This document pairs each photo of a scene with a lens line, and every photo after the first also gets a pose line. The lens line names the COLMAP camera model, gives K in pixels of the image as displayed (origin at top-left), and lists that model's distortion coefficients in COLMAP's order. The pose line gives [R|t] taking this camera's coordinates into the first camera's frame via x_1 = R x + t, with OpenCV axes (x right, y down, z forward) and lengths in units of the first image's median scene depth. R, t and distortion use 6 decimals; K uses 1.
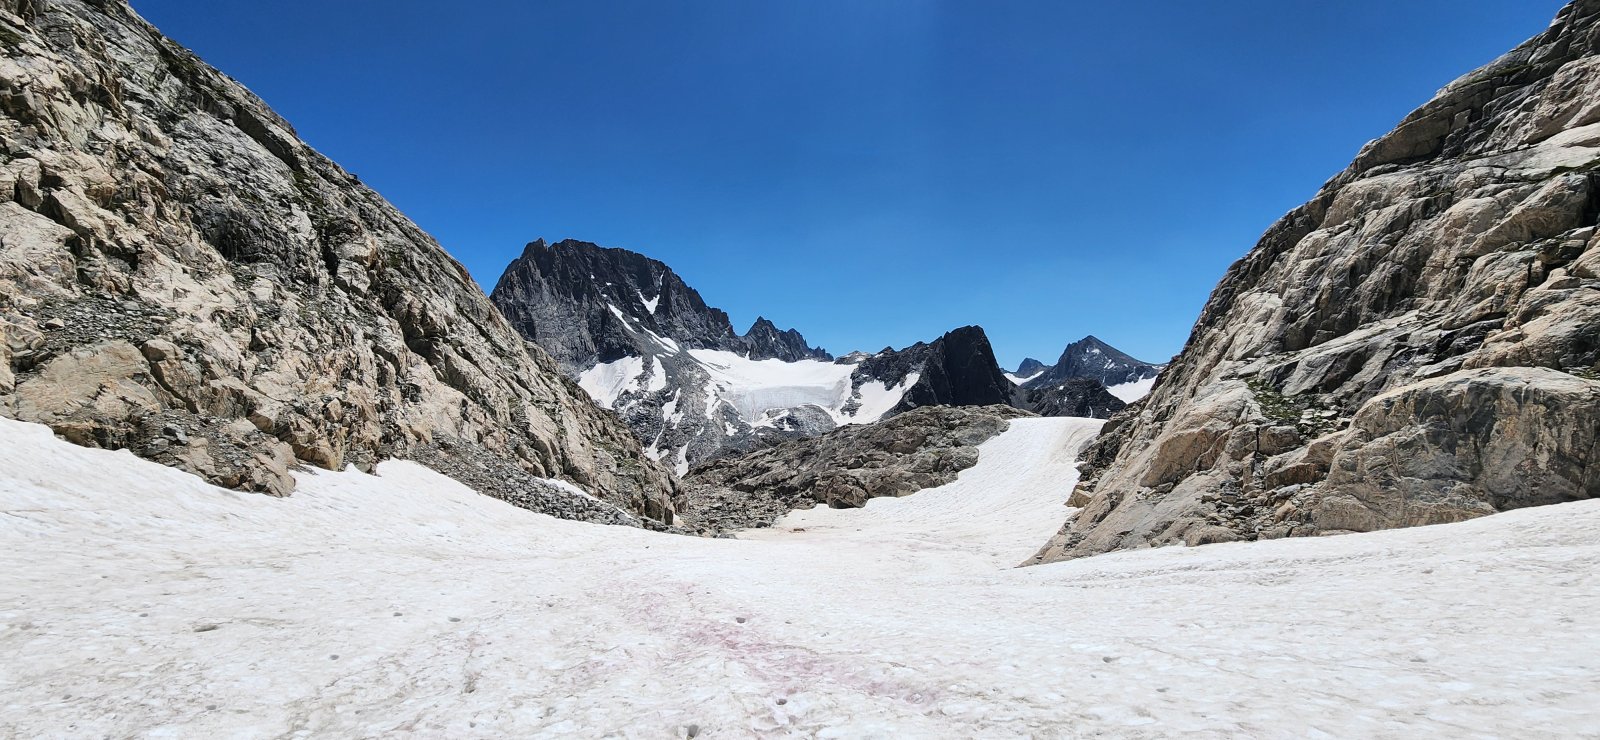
lens RADIAL K [[637.2, 0, 800.0], [0, 637.2, 370.0], [0, 0, 1]] dist [-0.001363, -0.000093]
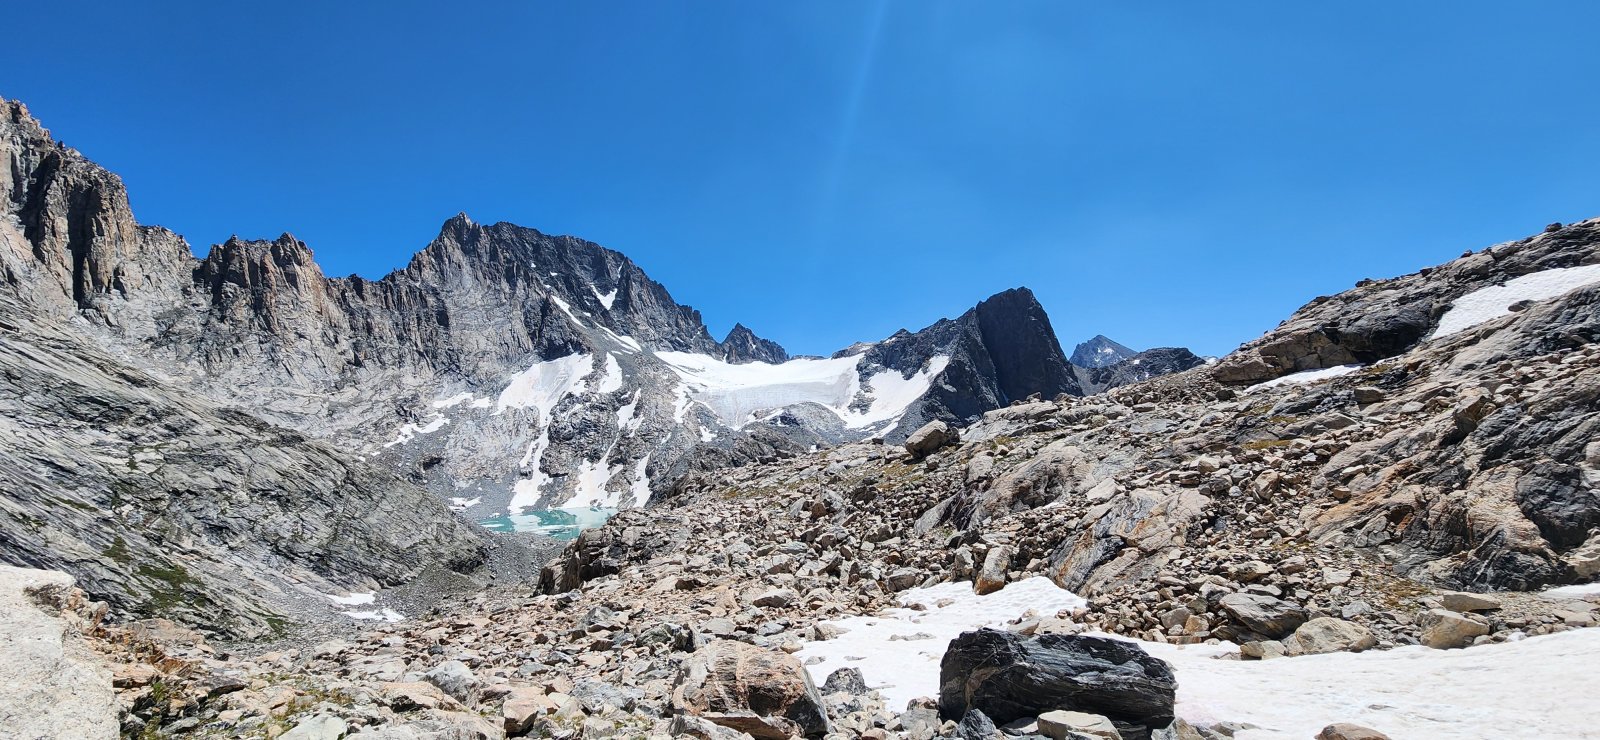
lens RADIAL K [[637.2, 0, 800.0], [0, 637.2, 370.0], [0, 0, 1]] dist [-0.001363, -0.000093]
pose [[0.998616, -0.037094, 0.037273, -0.020910], [0.038929, 0.998001, -0.049787, 0.049927], [-0.035352, 0.051169, 0.998064, 0.206216]]
